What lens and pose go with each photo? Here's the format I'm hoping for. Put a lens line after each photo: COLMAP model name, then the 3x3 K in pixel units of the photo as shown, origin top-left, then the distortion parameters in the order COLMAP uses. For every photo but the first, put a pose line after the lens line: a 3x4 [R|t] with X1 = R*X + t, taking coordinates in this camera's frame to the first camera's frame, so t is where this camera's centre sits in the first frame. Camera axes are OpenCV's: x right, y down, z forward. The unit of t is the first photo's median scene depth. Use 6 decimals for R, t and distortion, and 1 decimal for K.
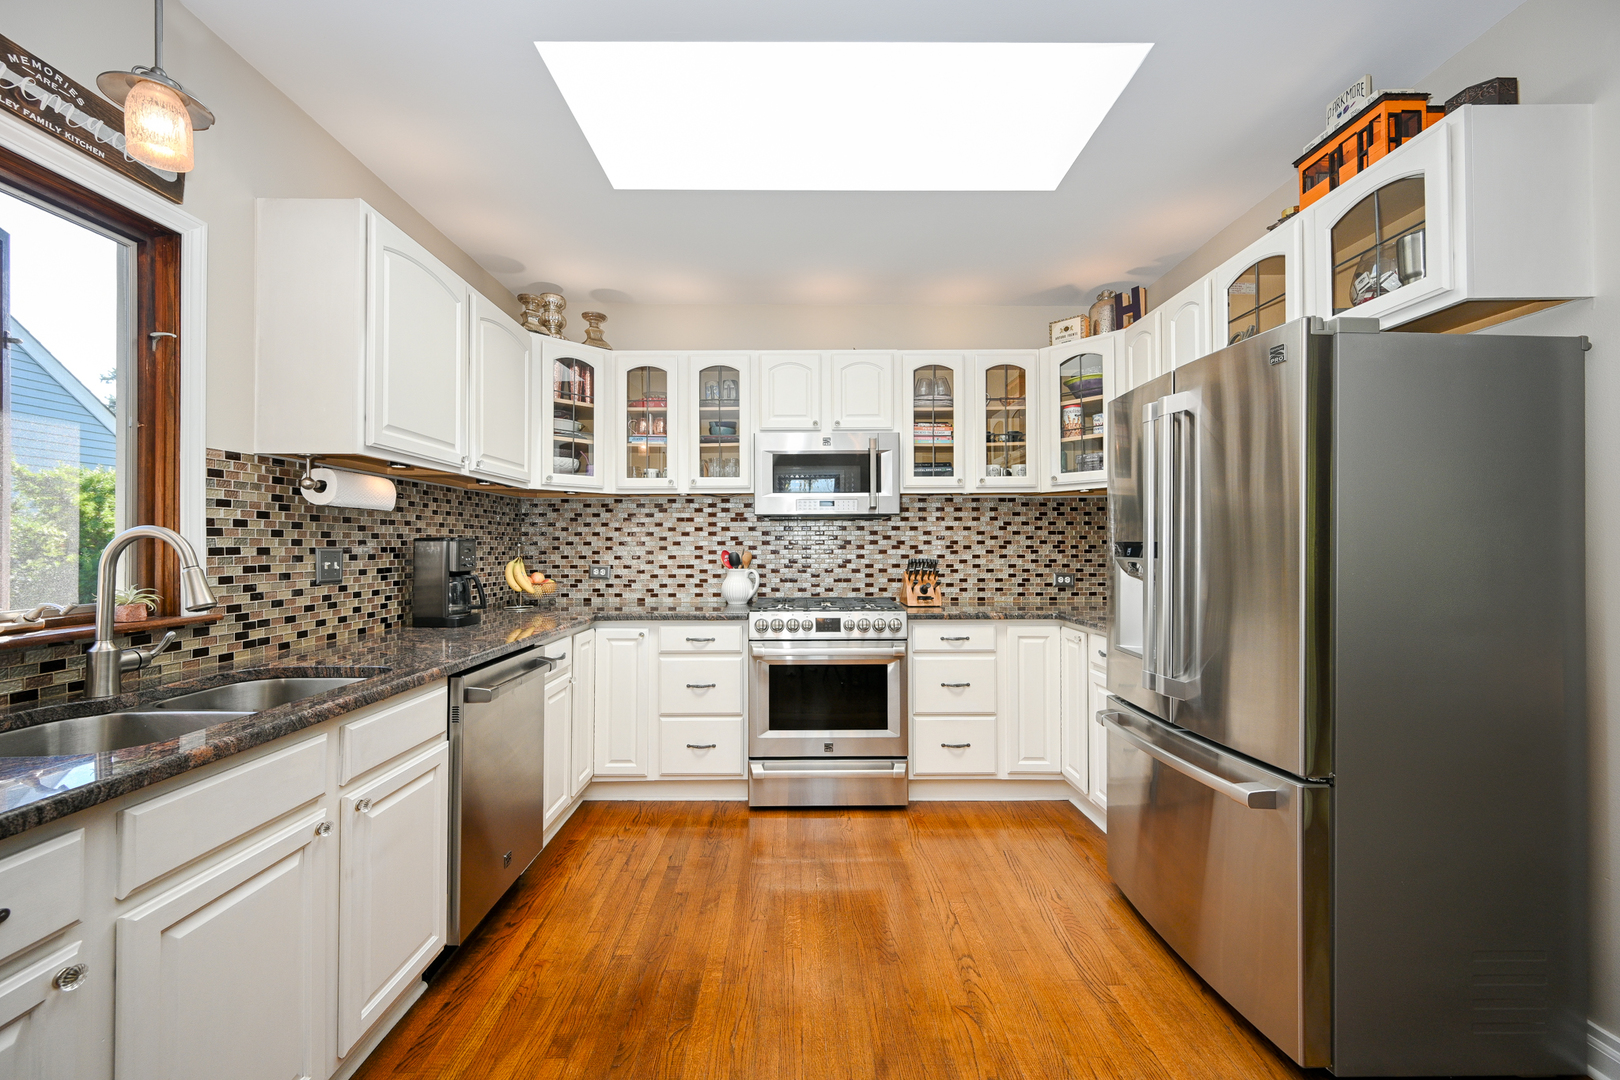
lens RADIAL K [[647.5, 0, 811.8], [0, 647.5, 537.4], [0, 0, 1]] dist [-0.000490, -0.000125]
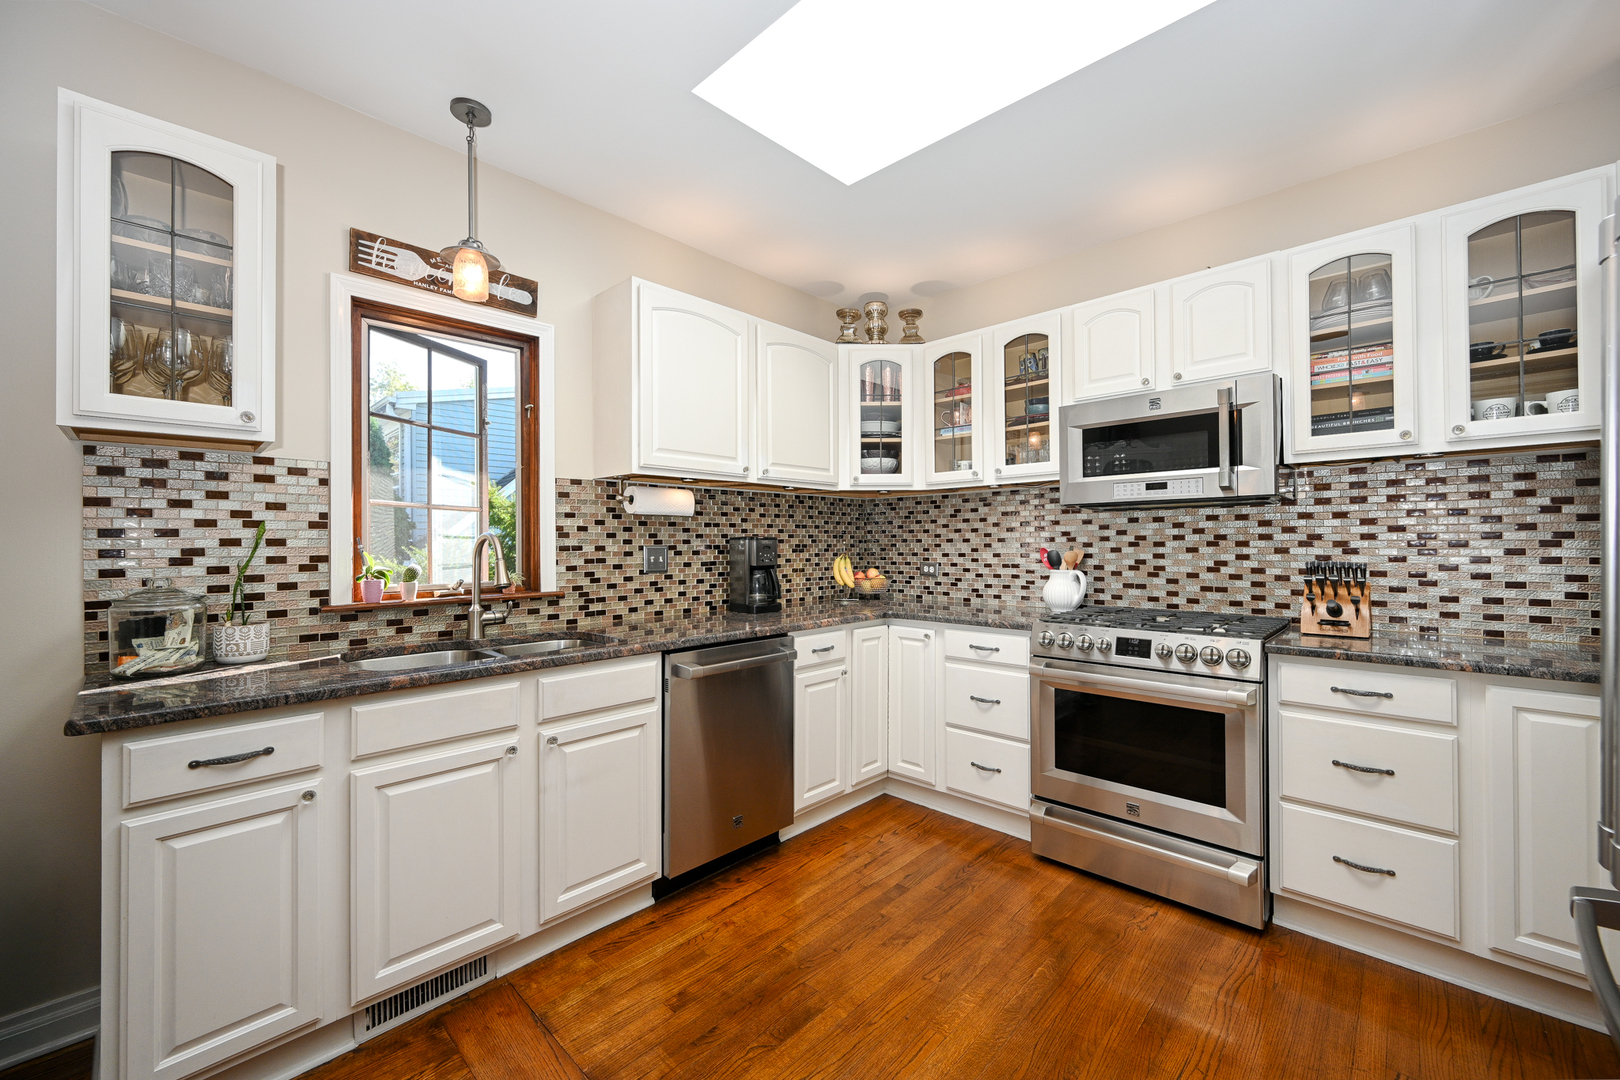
lens RADIAL K [[647.5, 0, 810.9], [0, 647.5, 538.3], [0, 0, 1]] dist [-0.000490, -0.000125]
pose [[0.713692, -0.007073, -0.700423, 0.287681], [0.012705, 0.999915, 0.002848, 0.000997], [0.700344, -0.010931, 0.713722, 0.200621]]
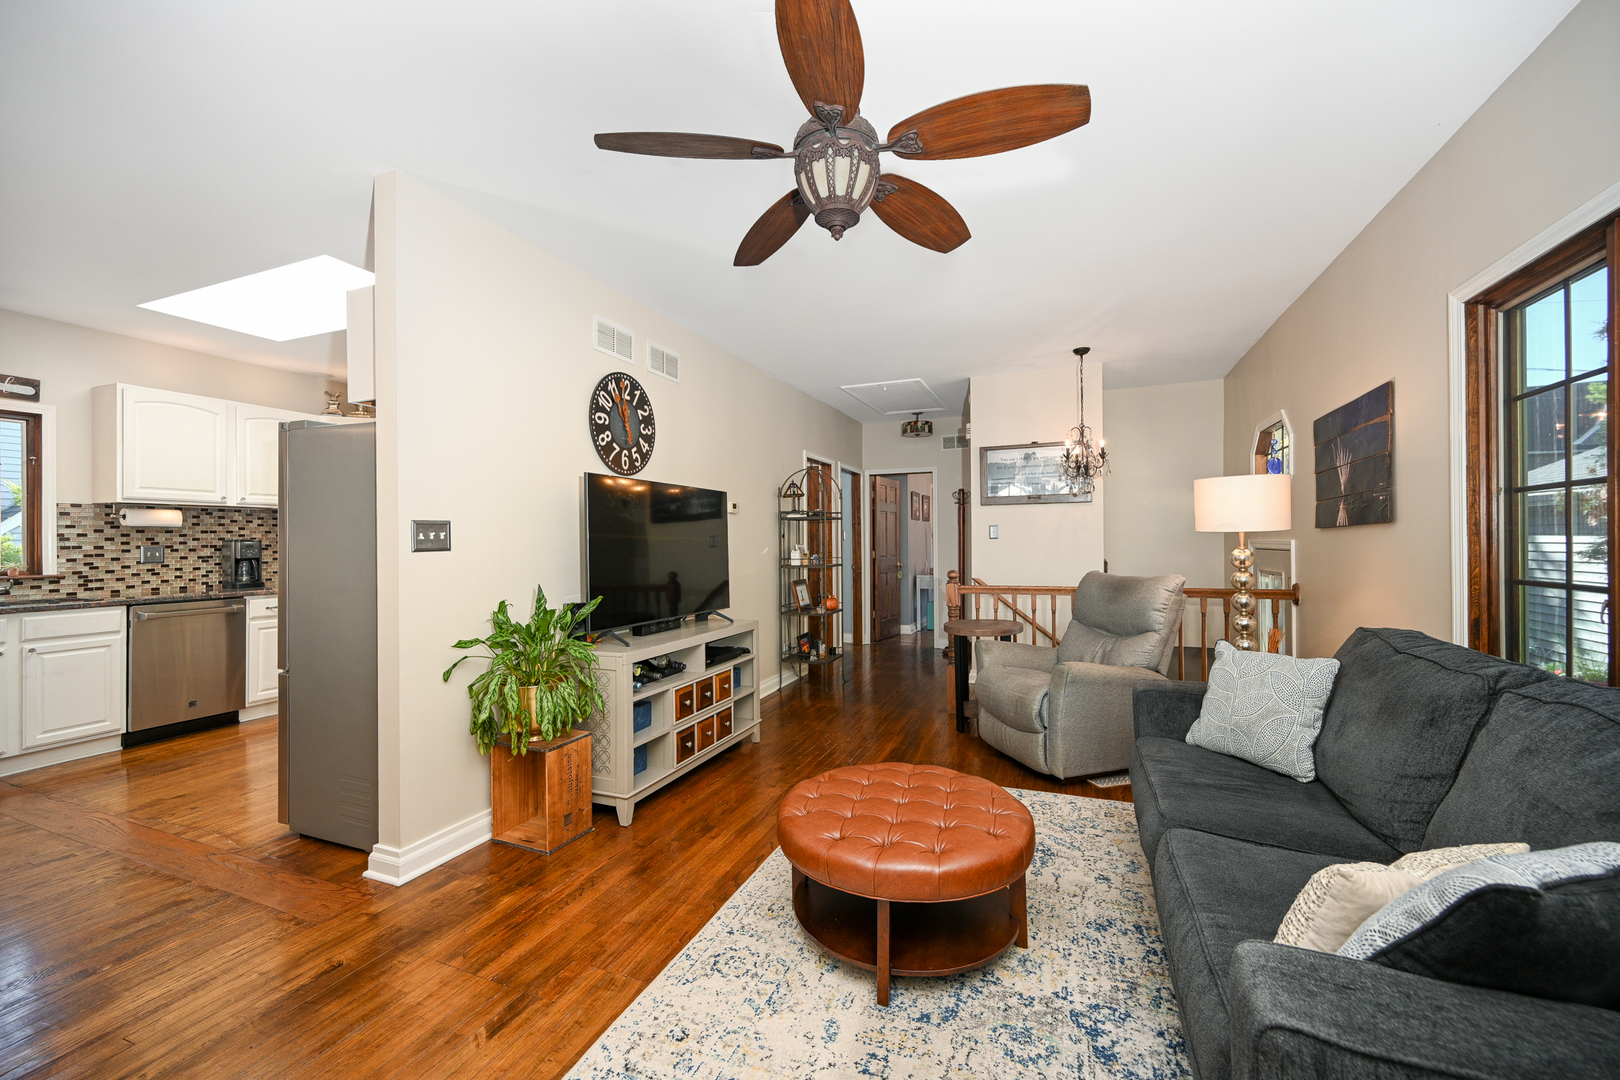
lens RADIAL K [[647.5, 0, 802.9], [0, 647.5, 535.5], [0, 0, 1]] dist [-0.000490, -0.000125]
pose [[0.917665, -0.012370, -0.397162, 1.391386], [0.014784, 0.999886, 0.003018, 0.005869], [0.397080, -0.008641, 0.917743, -0.041568]]
